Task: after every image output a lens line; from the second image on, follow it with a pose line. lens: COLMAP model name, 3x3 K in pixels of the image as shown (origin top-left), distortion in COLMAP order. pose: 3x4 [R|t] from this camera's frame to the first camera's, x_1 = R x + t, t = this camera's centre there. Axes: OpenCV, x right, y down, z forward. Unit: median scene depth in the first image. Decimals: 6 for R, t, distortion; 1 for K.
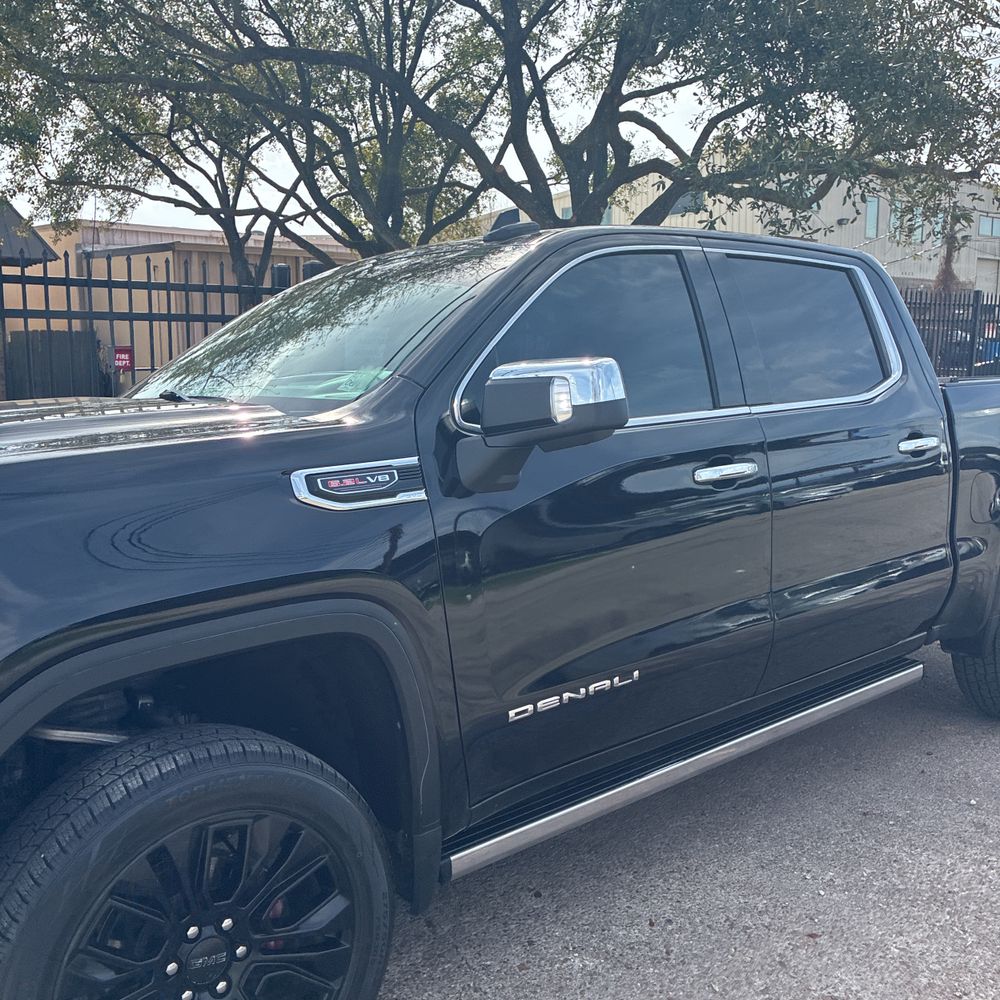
lens RADIAL K [[1048.5, 0, 500.0], [0, 1048.5, 500.0], [0, 0, 1]] dist [0.013885, 0.004556]
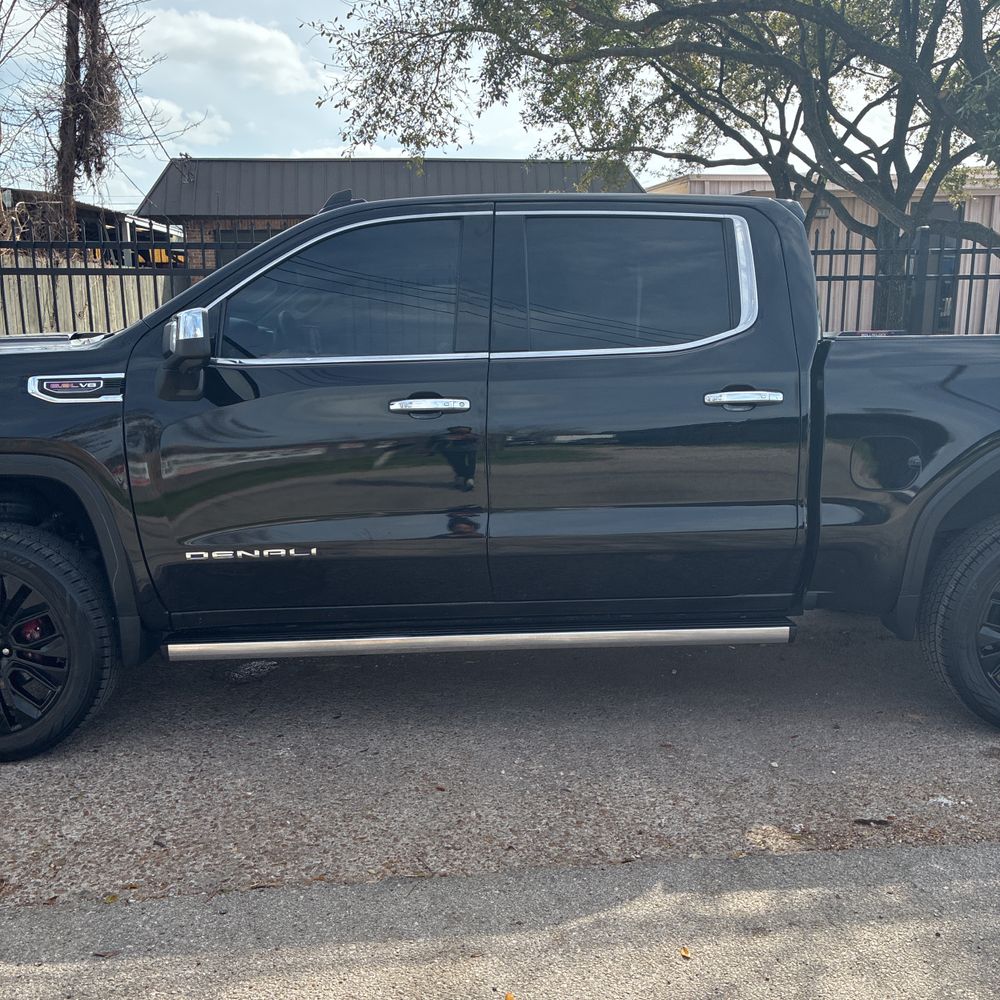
lens RADIAL K [[1033.4, 0, 501.1], [0, 1033.4, 534.9], [0, 0, 1]] dist [0.009873, -0.006487]
pose [[0.797082, 0.138939, -0.587670, 1.102011], [-0.086917, 0.989435, 0.116037, -0.026816], [0.597583, -0.041413, 0.800737, 0.098291]]
